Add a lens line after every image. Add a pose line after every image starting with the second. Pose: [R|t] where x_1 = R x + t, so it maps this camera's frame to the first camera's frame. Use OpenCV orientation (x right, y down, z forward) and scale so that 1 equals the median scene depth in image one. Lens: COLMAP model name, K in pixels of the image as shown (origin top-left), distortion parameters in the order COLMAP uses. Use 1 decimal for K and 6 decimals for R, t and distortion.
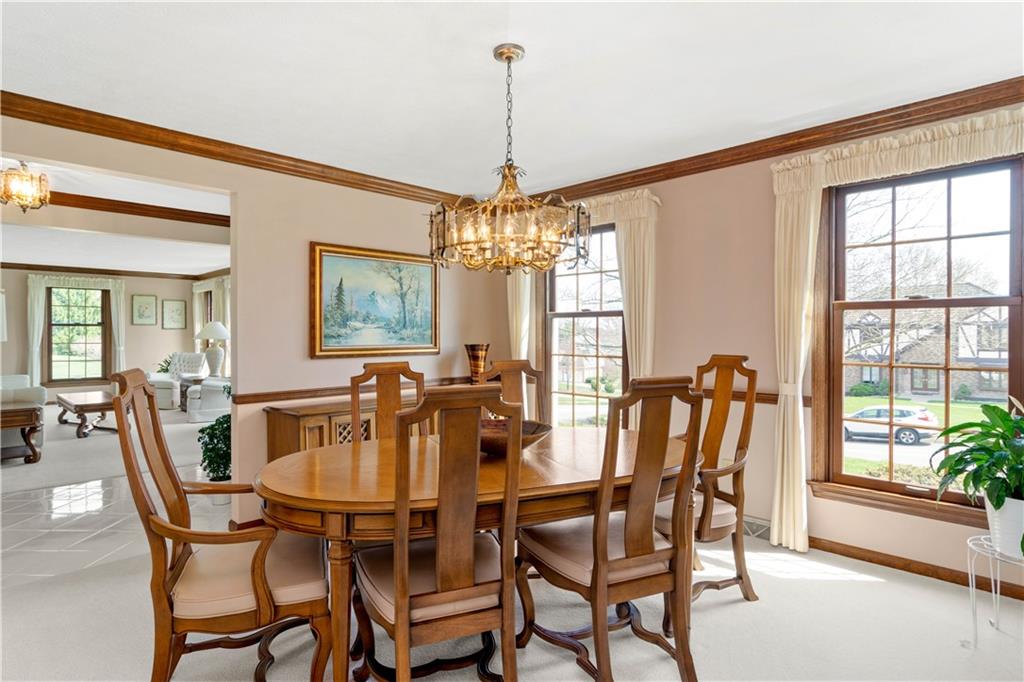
lens RADIAL K [[555.2, 0, 511.3], [0, 555.2, 335.7], [0, 0, 1]] dist [-0.008203, 0.001334]
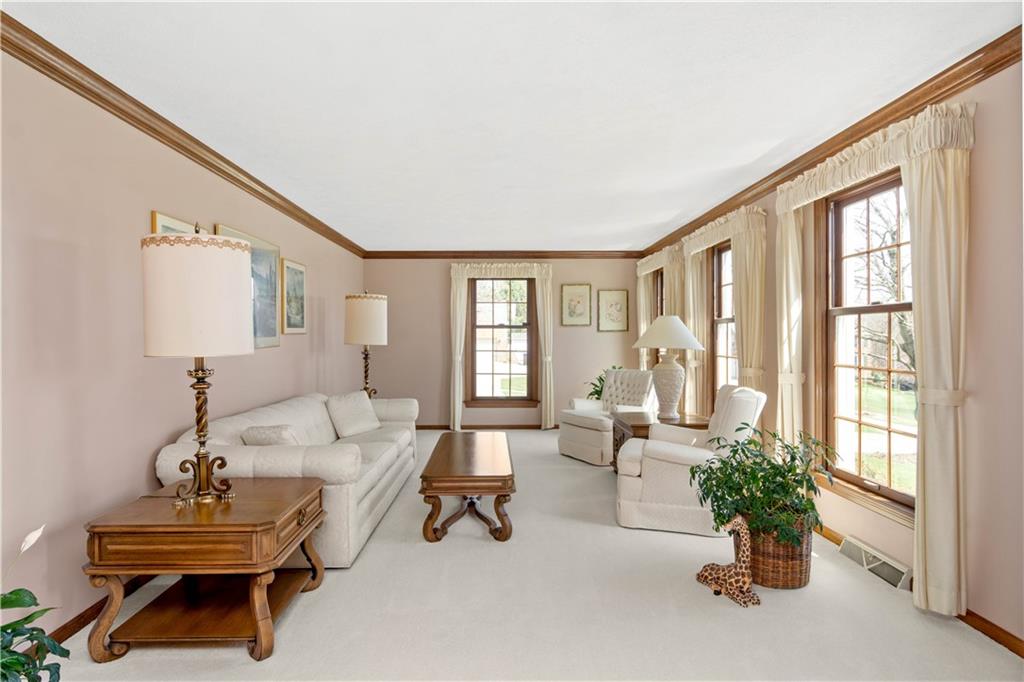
lens RADIAL K [[555.2, 0, 512.4], [0, 555.2, 336.9], [0, 0, 1]] dist [-0.008203, 0.001334]
pose [[0.726911, -0.002016, -0.686729, -0.246503], [-0.003472, 0.999972, -0.006611, -0.000474], [0.686723, 0.007190, 0.726884, 0.450667]]
